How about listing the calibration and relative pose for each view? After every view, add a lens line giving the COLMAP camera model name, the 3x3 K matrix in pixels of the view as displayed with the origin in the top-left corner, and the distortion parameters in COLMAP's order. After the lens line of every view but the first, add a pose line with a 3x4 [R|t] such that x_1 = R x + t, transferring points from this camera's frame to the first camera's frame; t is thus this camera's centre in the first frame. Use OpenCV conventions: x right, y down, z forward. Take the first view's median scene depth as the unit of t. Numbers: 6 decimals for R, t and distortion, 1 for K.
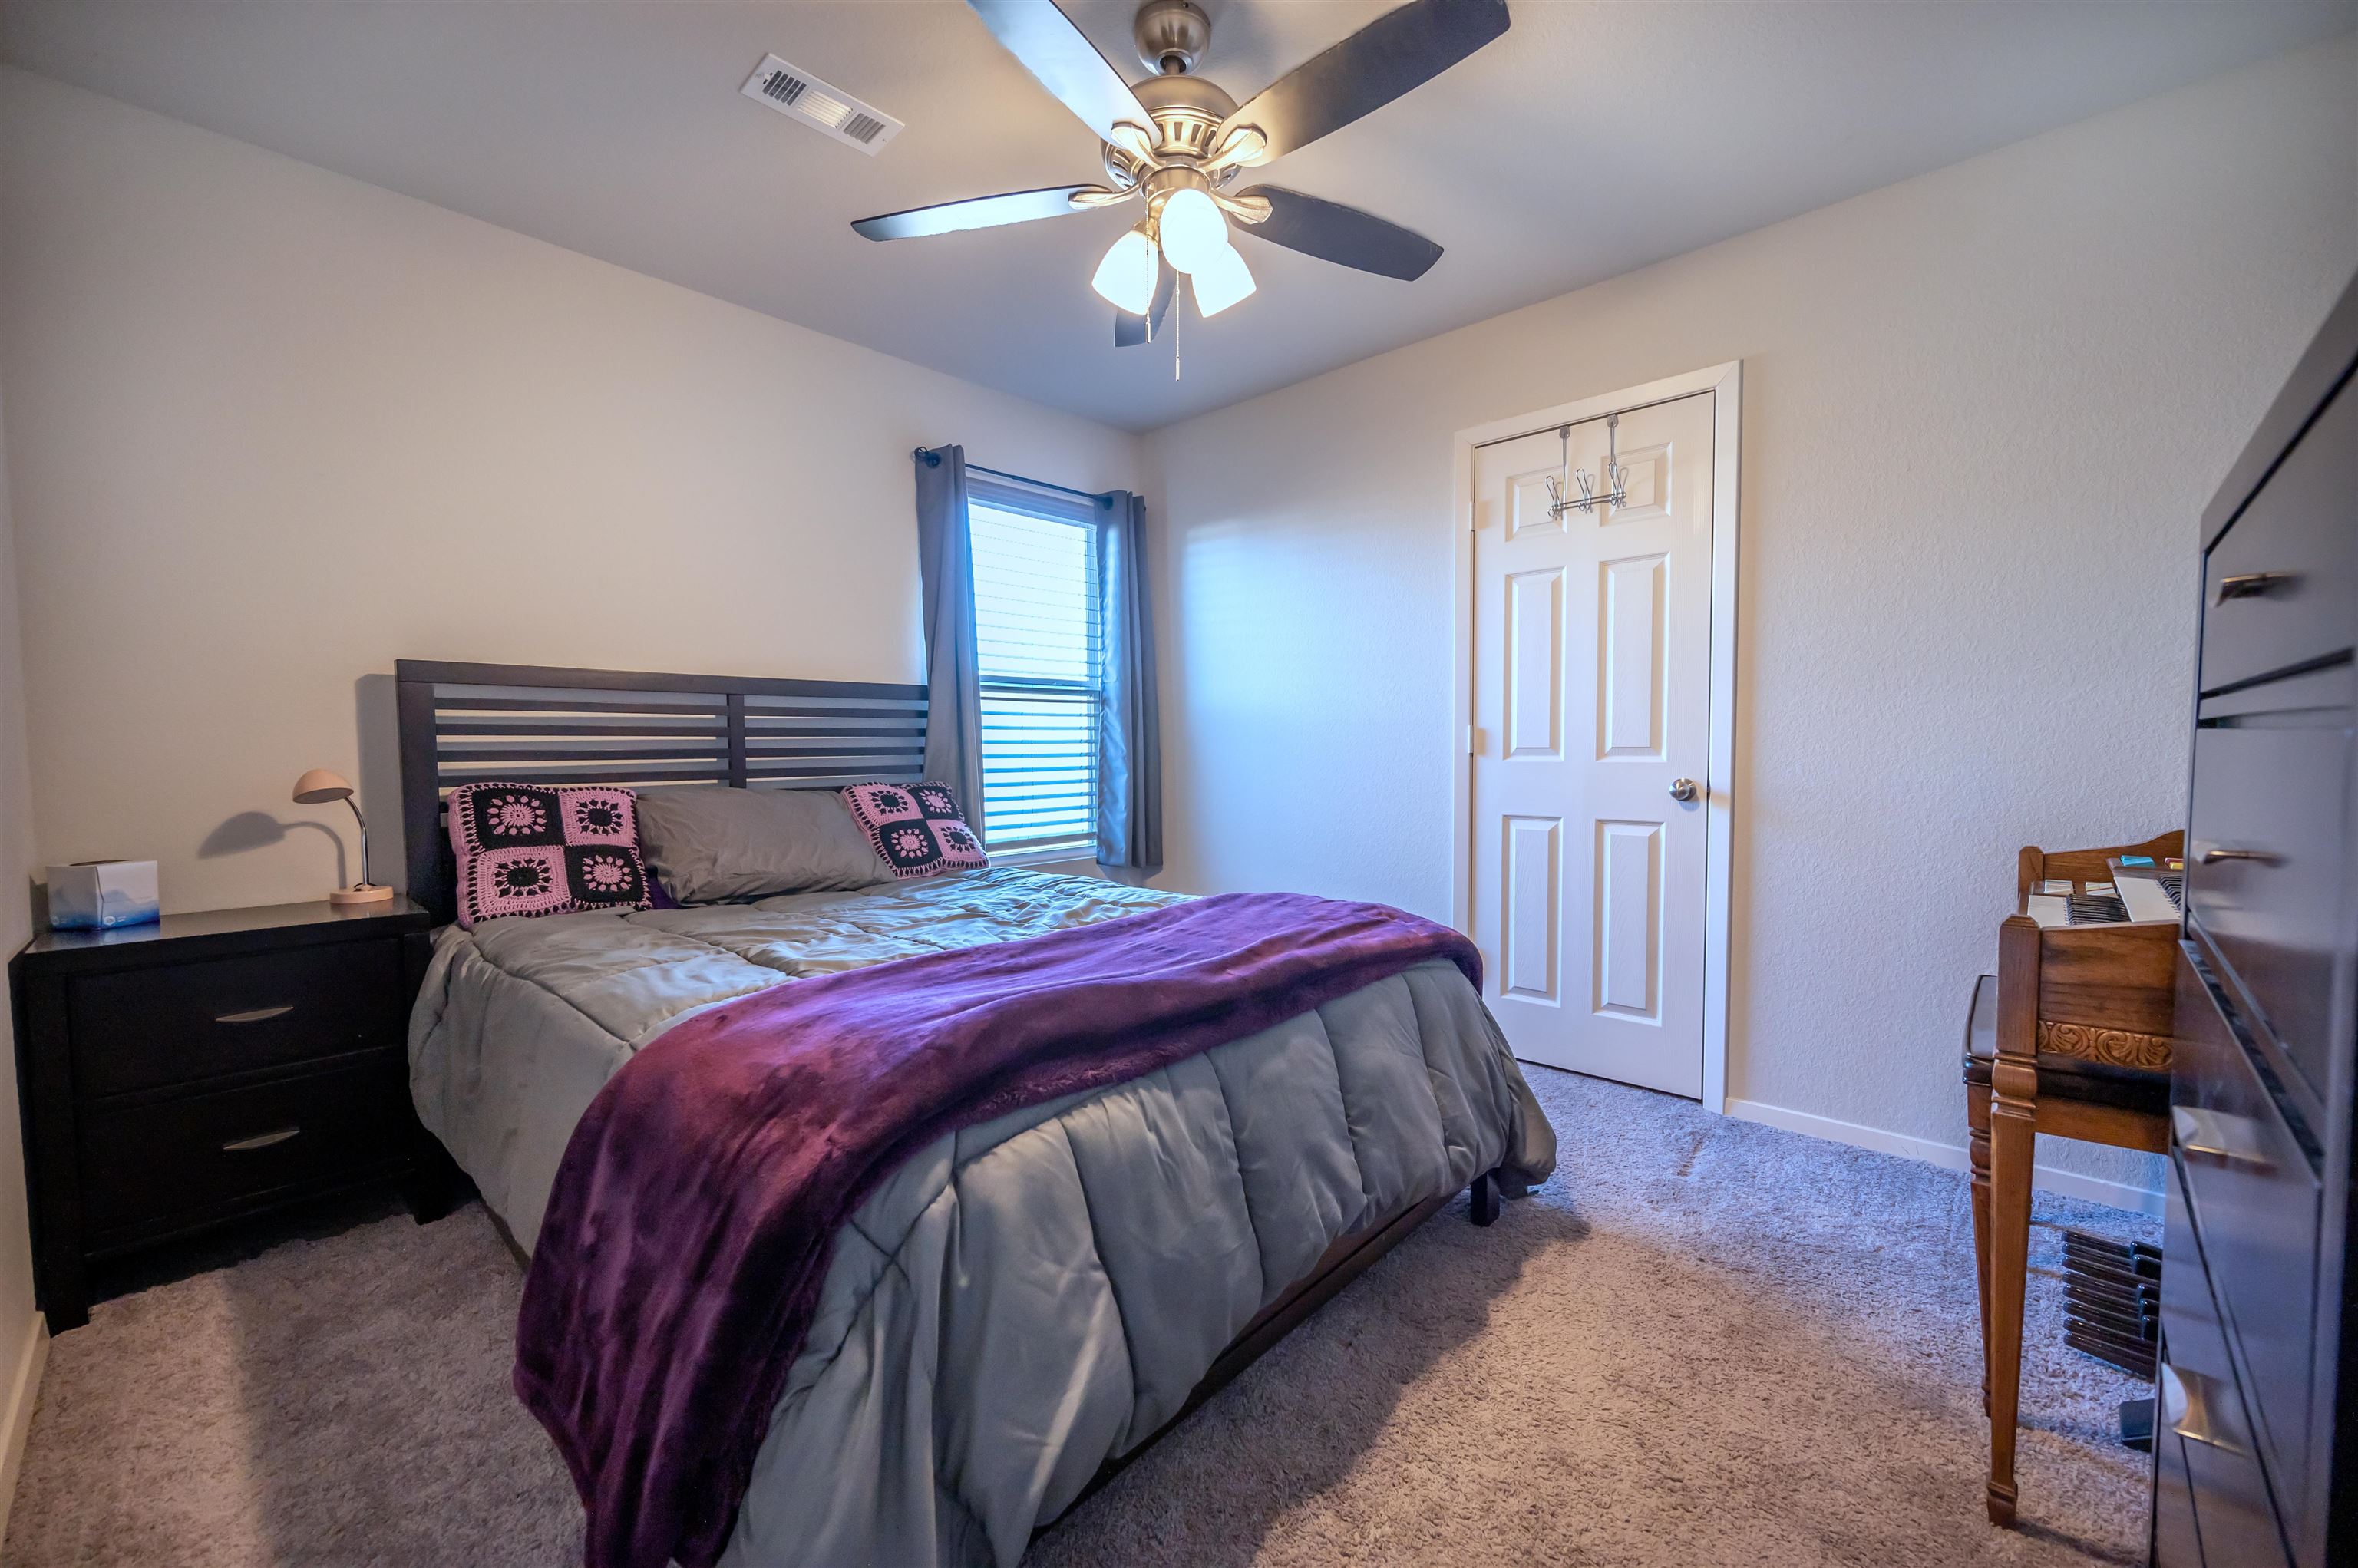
lens RADIAL K [[943.1, 0, 1181.5], [0, 943.1, 783.8], [0, 0, 1]] dist [0.000506, -0.001099]
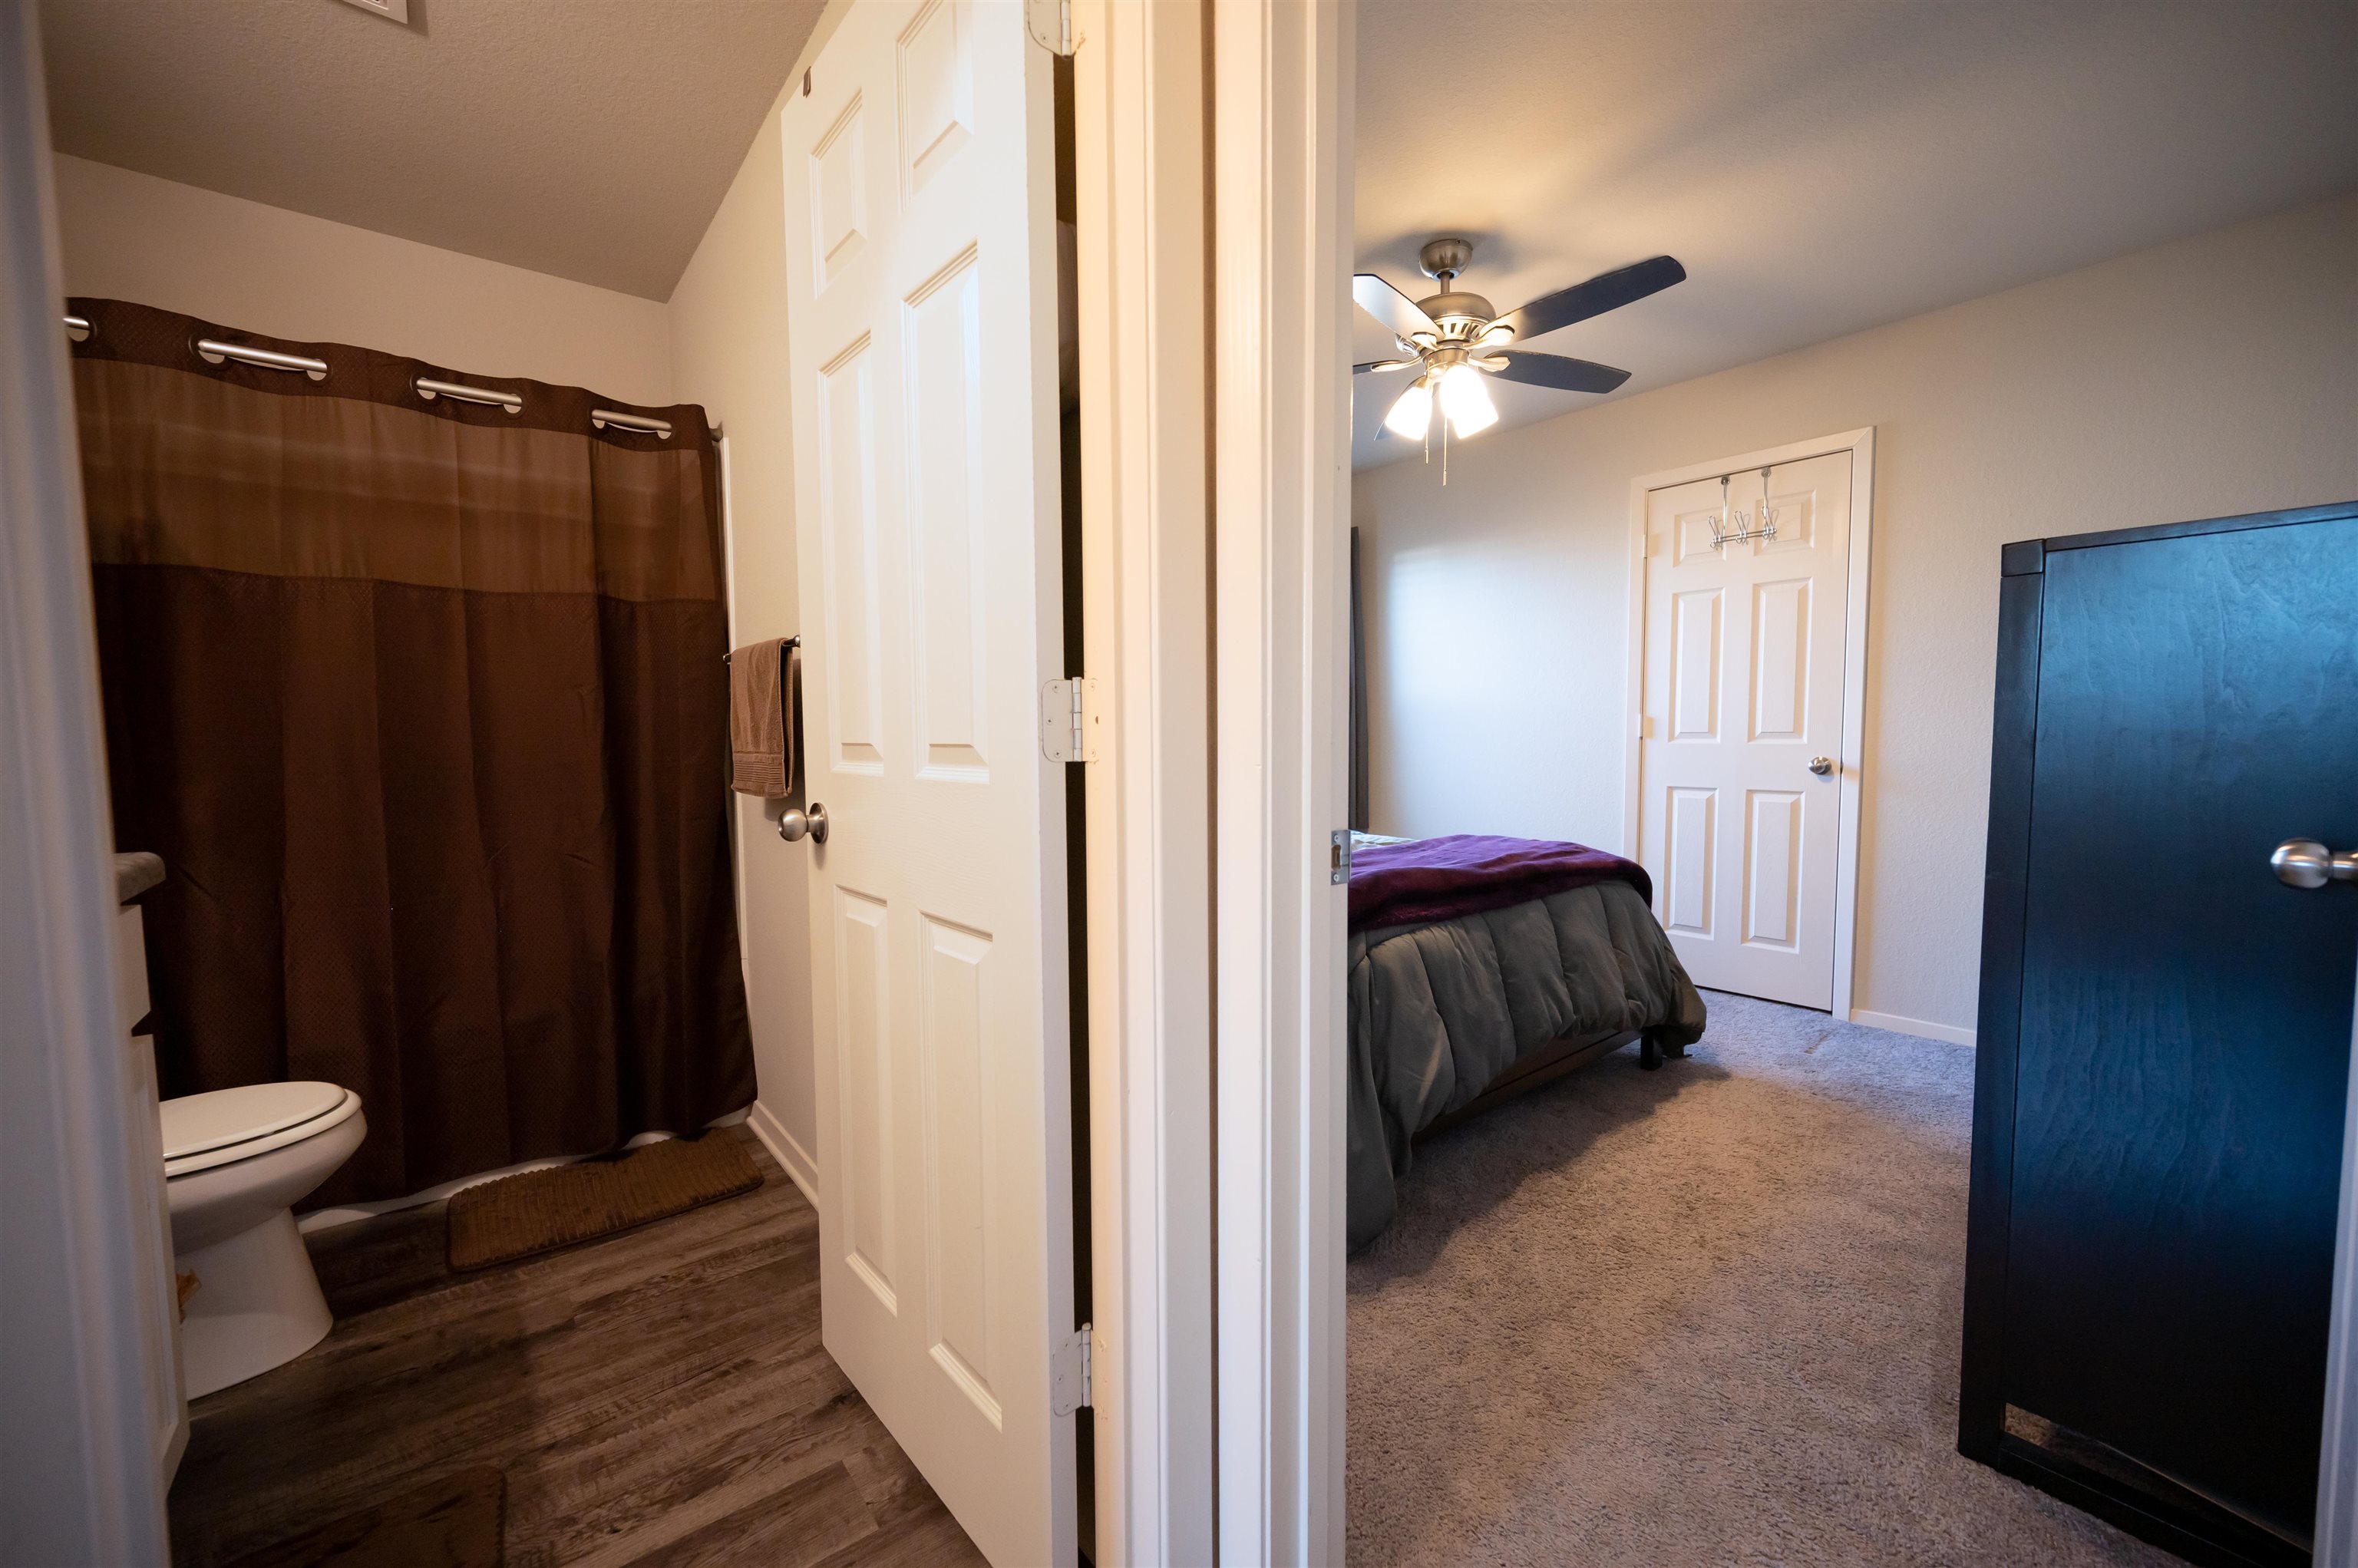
lens RADIAL K [[943.1, 0, 1175.7], [0, 943.1, 785.9], [0, 0, 1]] dist [0.000506, -0.001099]
pose [[0.989336, 0.010353, -0.145283, -0.204689], [-0.007972, 0.999824, 0.016966, 0.027410], [0.145433, -0.015627, 0.989245, -0.555324]]
